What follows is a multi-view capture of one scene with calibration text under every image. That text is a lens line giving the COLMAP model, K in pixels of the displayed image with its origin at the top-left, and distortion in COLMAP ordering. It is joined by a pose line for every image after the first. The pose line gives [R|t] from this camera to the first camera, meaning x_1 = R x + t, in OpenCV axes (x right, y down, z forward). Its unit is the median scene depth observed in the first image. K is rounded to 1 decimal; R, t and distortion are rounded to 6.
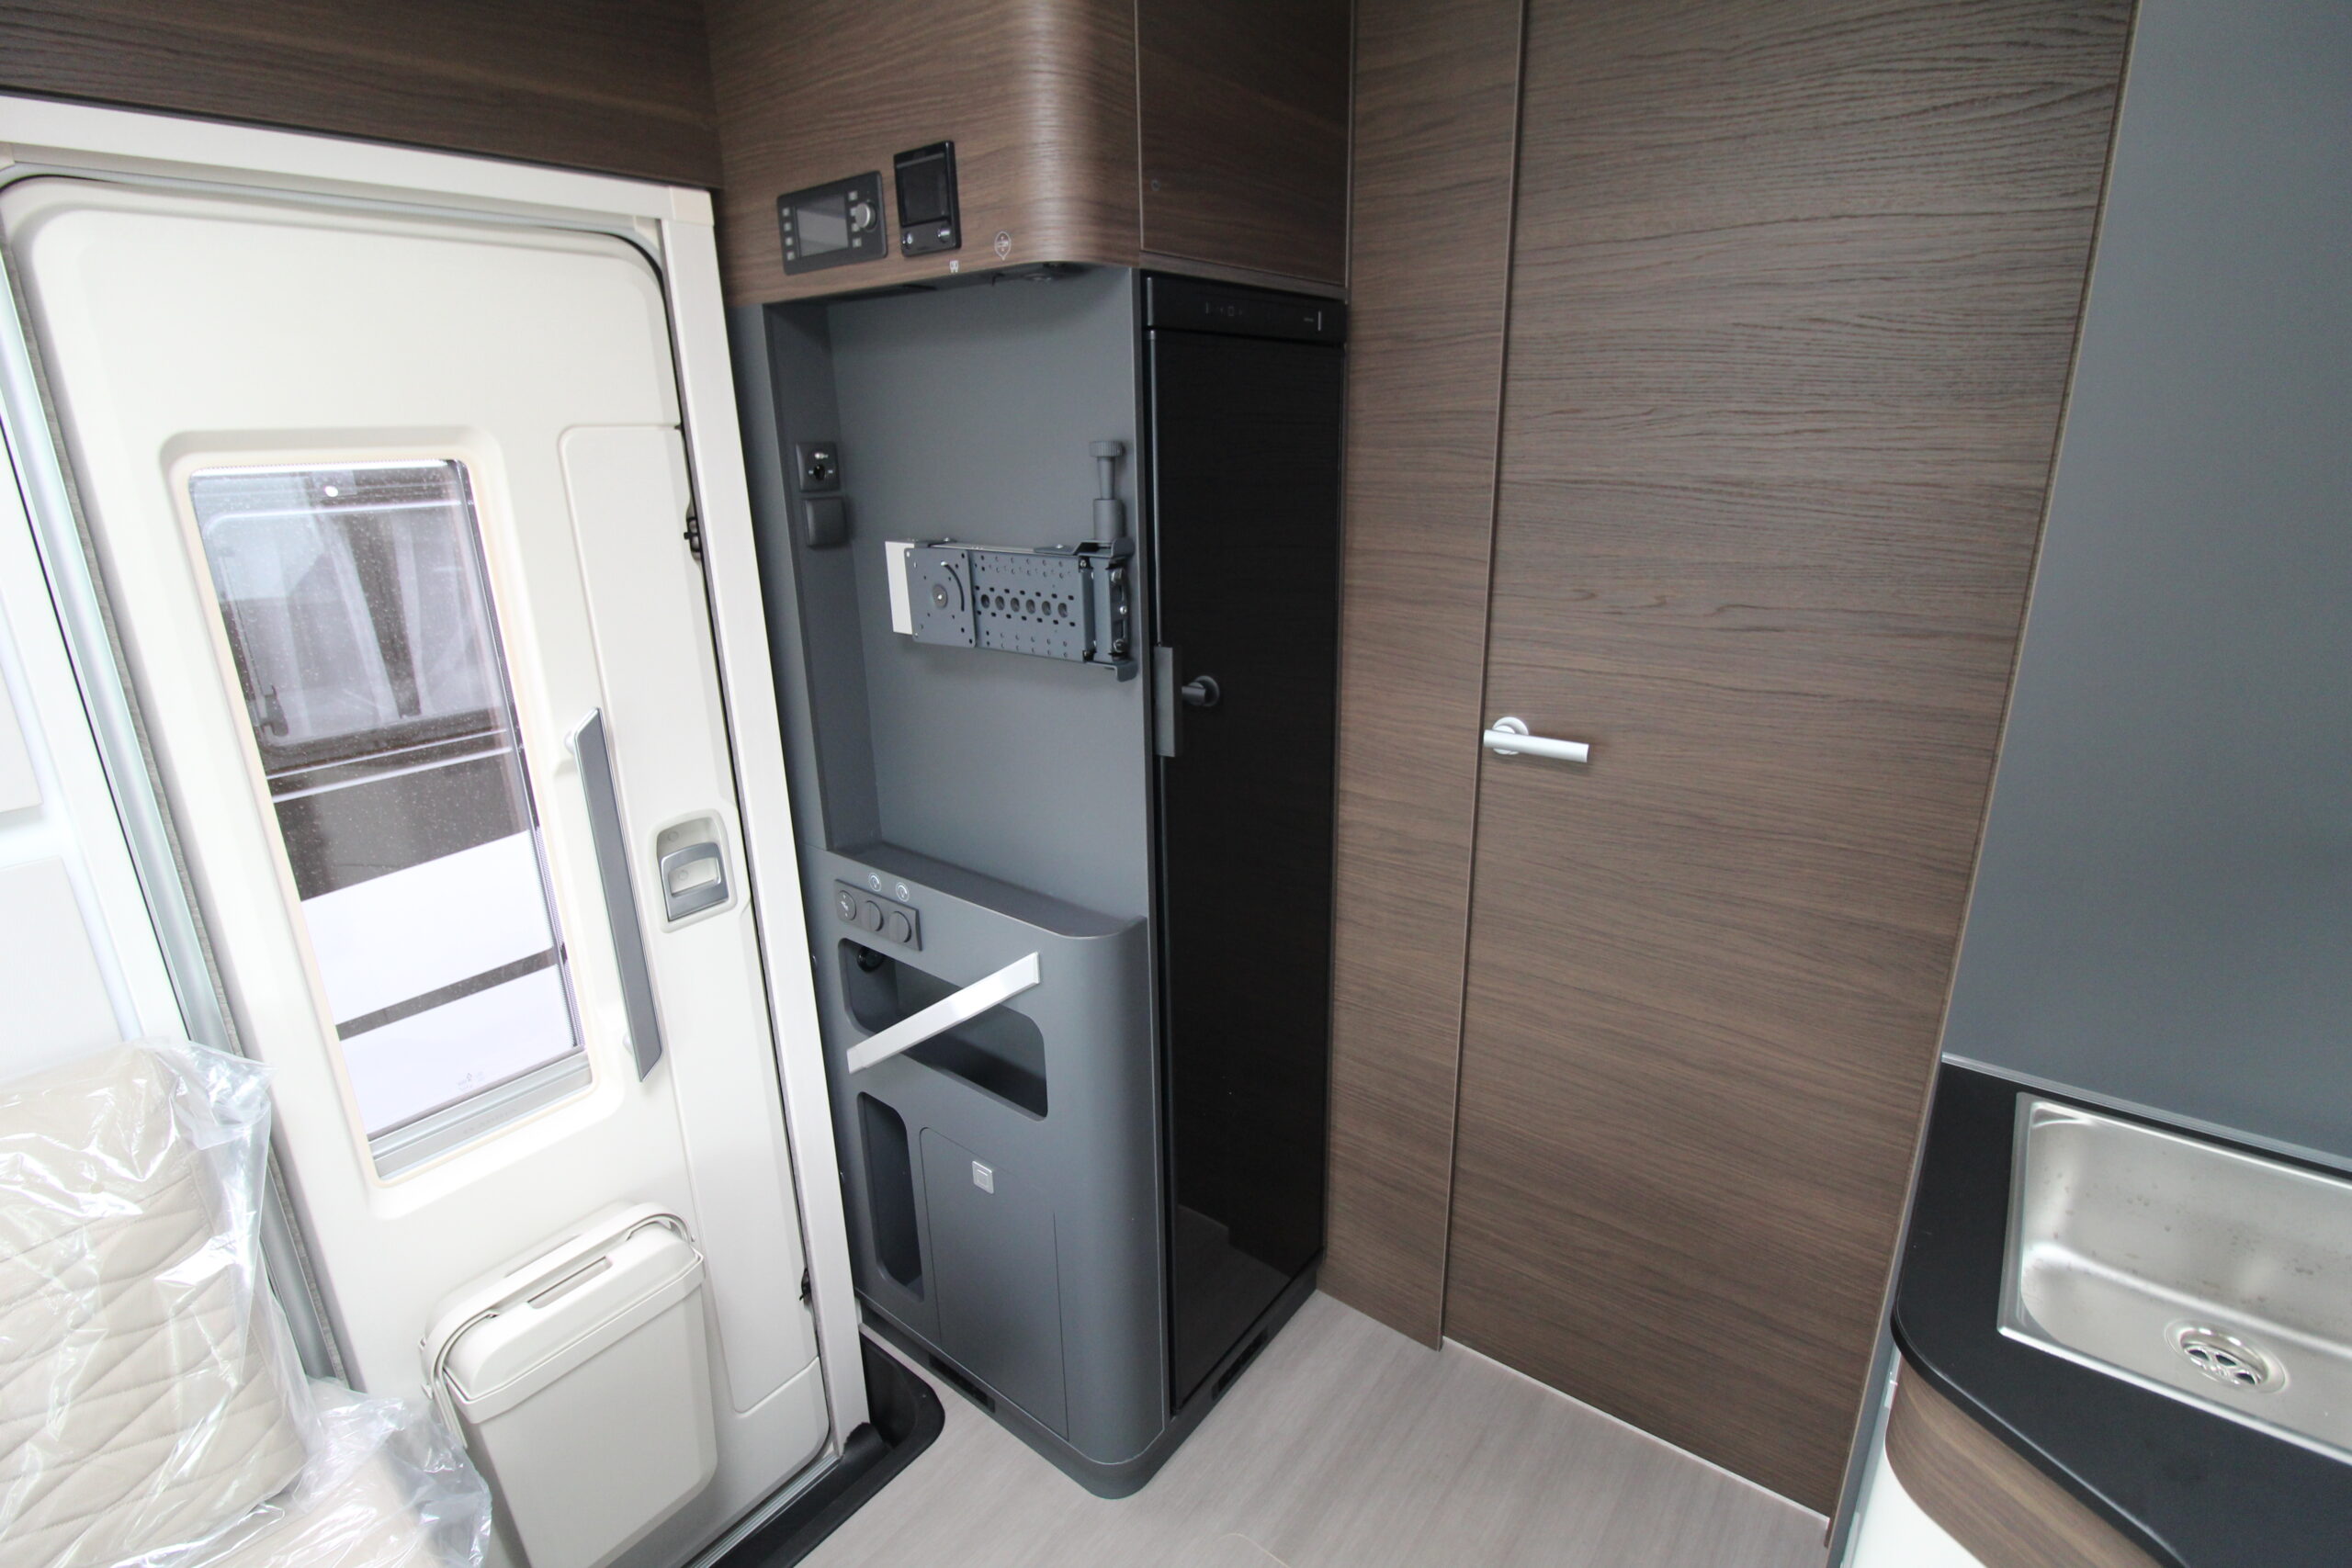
lens RADIAL K [[1091.8, 0, 1179.2], [0, 1091.8, 765.4], [0, 0, 1]] dist [-0.001535, -0.012647]
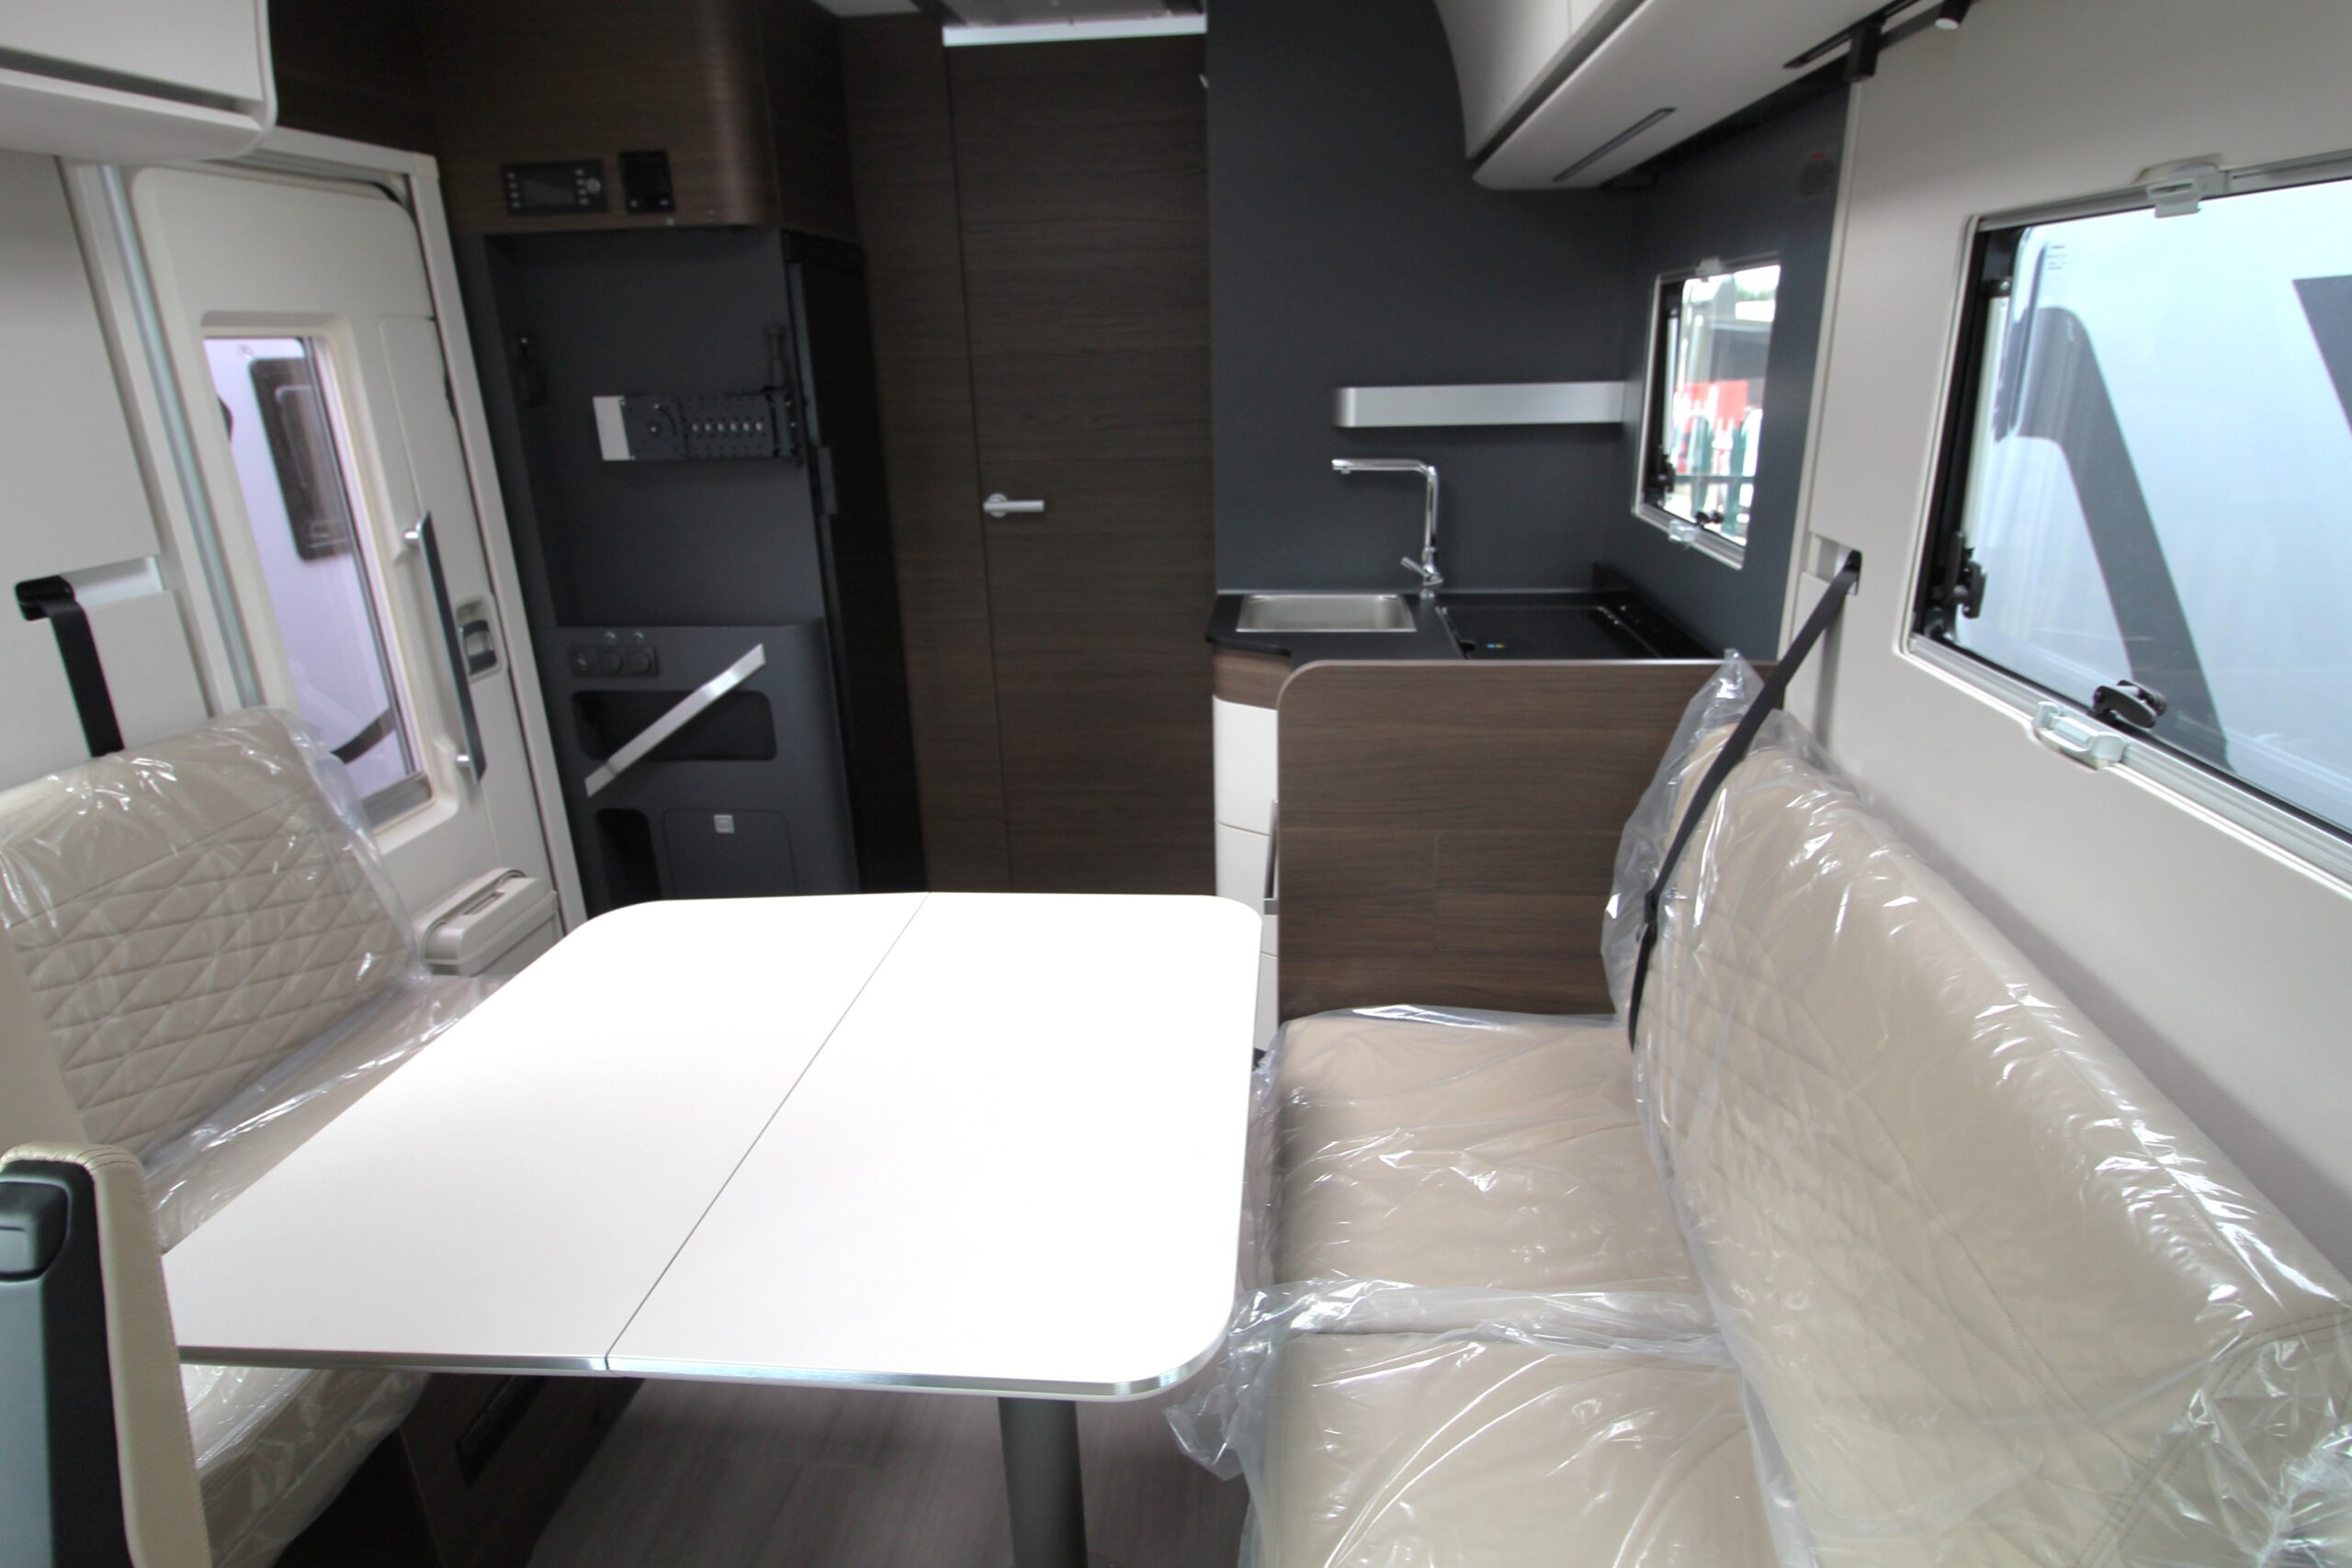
lens RADIAL K [[1225.0, 0, 1191.0], [0, 1225.0, 766.6], [0, 0, 1]] dist [-0.007933, -0.005031]
pose [[0.842443, -0.175603, 0.509365, -0.544348], [0.164680, 0.984076, 0.066893, 0.329978], [-0.513001, 0.027528, 0.857946, -0.879211]]
